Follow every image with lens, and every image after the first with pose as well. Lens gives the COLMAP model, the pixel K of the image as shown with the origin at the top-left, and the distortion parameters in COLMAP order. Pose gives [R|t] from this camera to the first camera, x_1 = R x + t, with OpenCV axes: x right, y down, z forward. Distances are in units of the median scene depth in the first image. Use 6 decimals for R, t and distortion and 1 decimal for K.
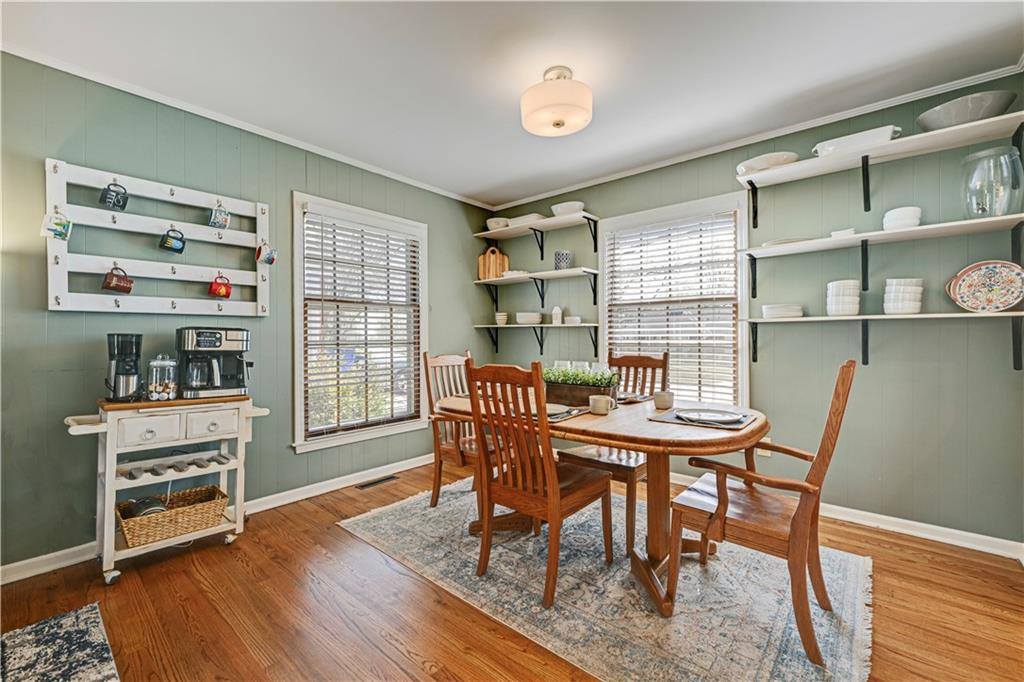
lens RADIAL K [[417.1, 0, 515.4], [0, 417.1, 337.1], [0, 0, 1]] dist [0.003578, 0.000002]
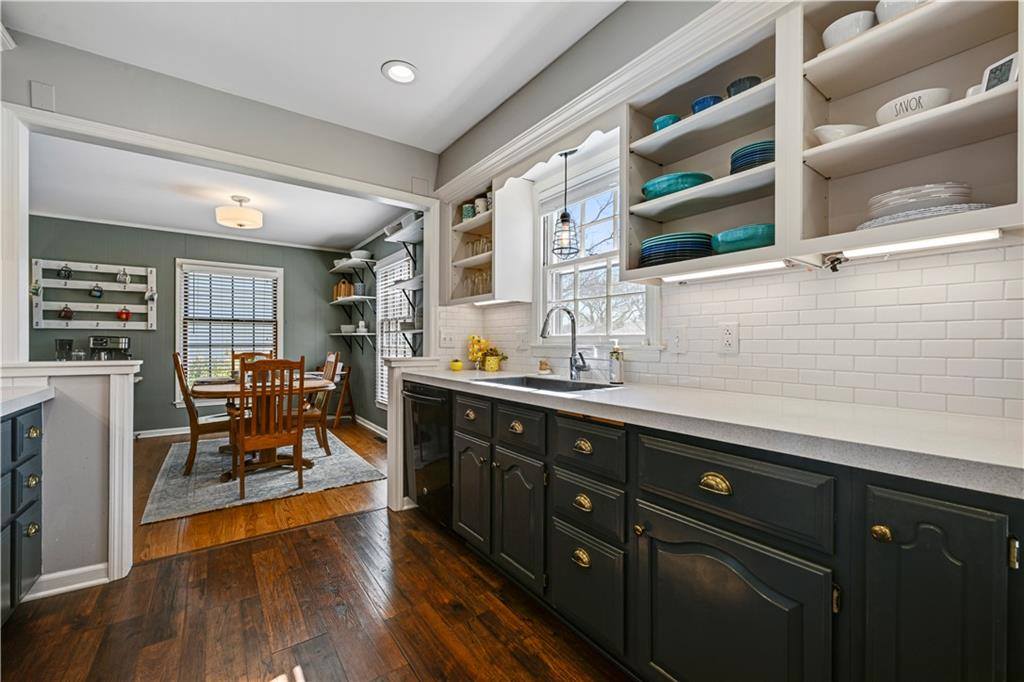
lens RADIAL K [[417.1, 0, 516.1], [0, 417.1, 344.6], [0, 0, 1]] dist [0.003578, 0.000002]
pose [[0.968992, 0.005419, -0.247033, 1.463494], [-0.005313, 0.999985, 0.001095, 0.003837], [0.247036, 0.000251, 0.969006, -0.388548]]
